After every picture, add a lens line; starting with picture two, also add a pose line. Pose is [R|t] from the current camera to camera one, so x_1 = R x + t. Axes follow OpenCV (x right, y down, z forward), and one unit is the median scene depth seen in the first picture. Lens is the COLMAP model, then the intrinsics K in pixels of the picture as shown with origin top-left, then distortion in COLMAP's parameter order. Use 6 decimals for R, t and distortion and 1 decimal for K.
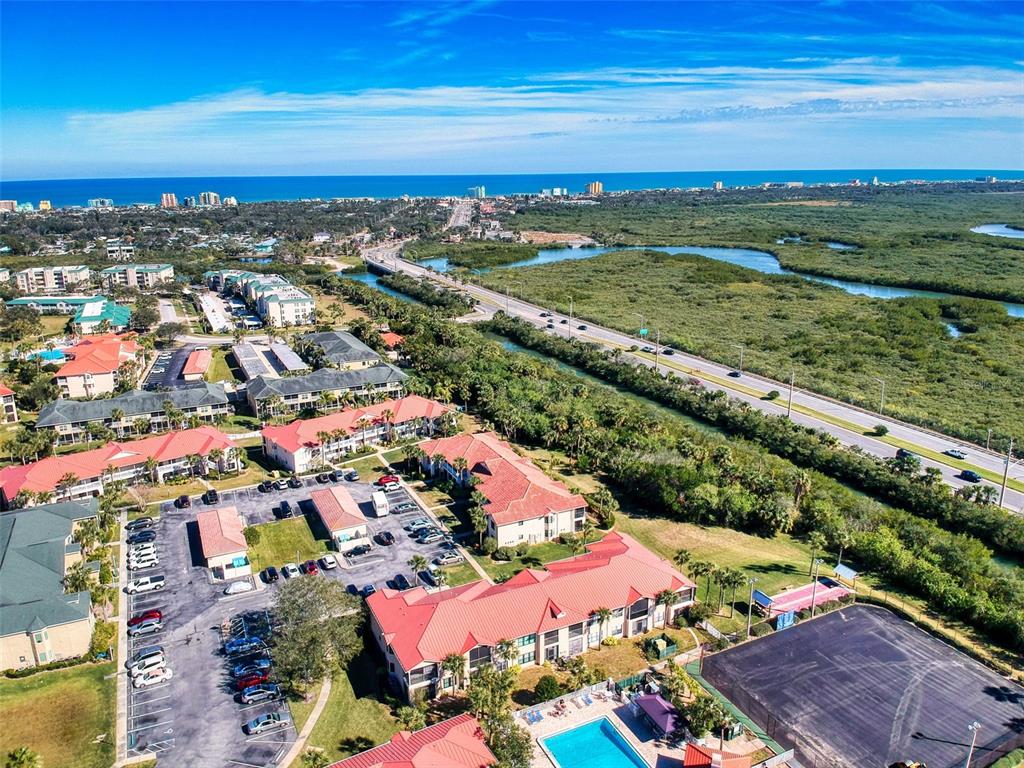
lens RADIAL K [[744.4, 0, 512.0], [0, 744.4, 384.0], [0, 0, 1]] dist [0.088926, -0.168356]
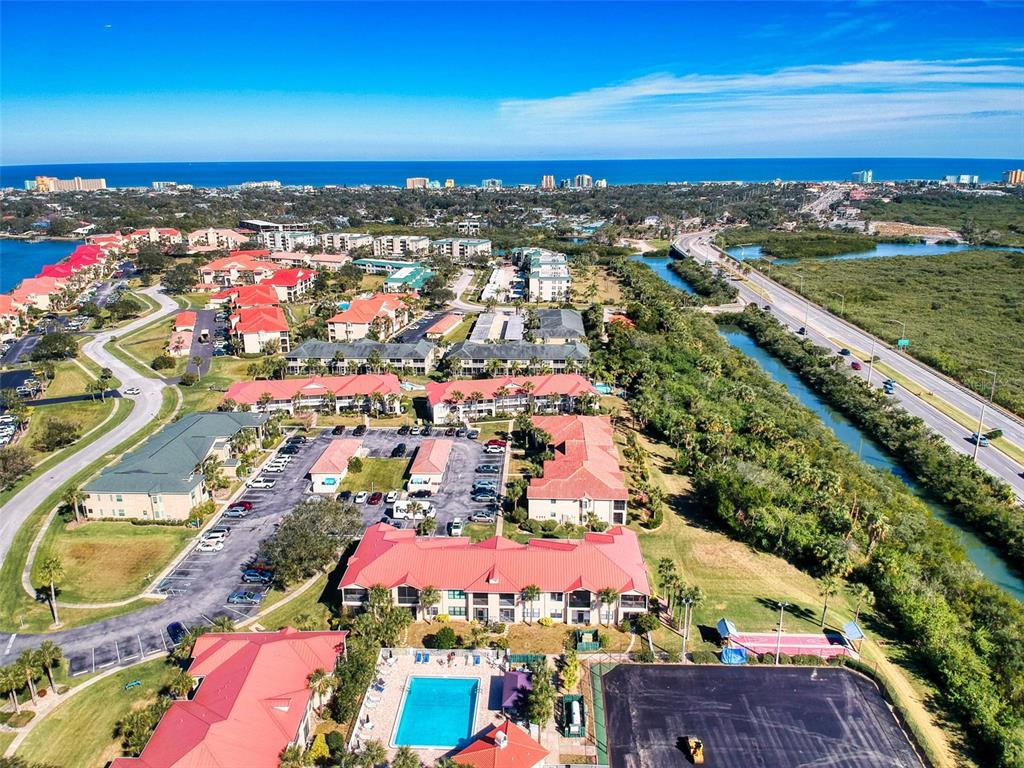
lens RADIAL K [[744.4, 0, 512.0], [0, 744.4, 384.0], [0, 0, 1]] dist [0.088926, -0.168356]
pose [[0.880435, 0.140262, -0.452948, 0.328356], [-0.130690, 0.990030, 0.052544, -0.017488], [0.455802, 0.012934, 0.889987, 0.039515]]
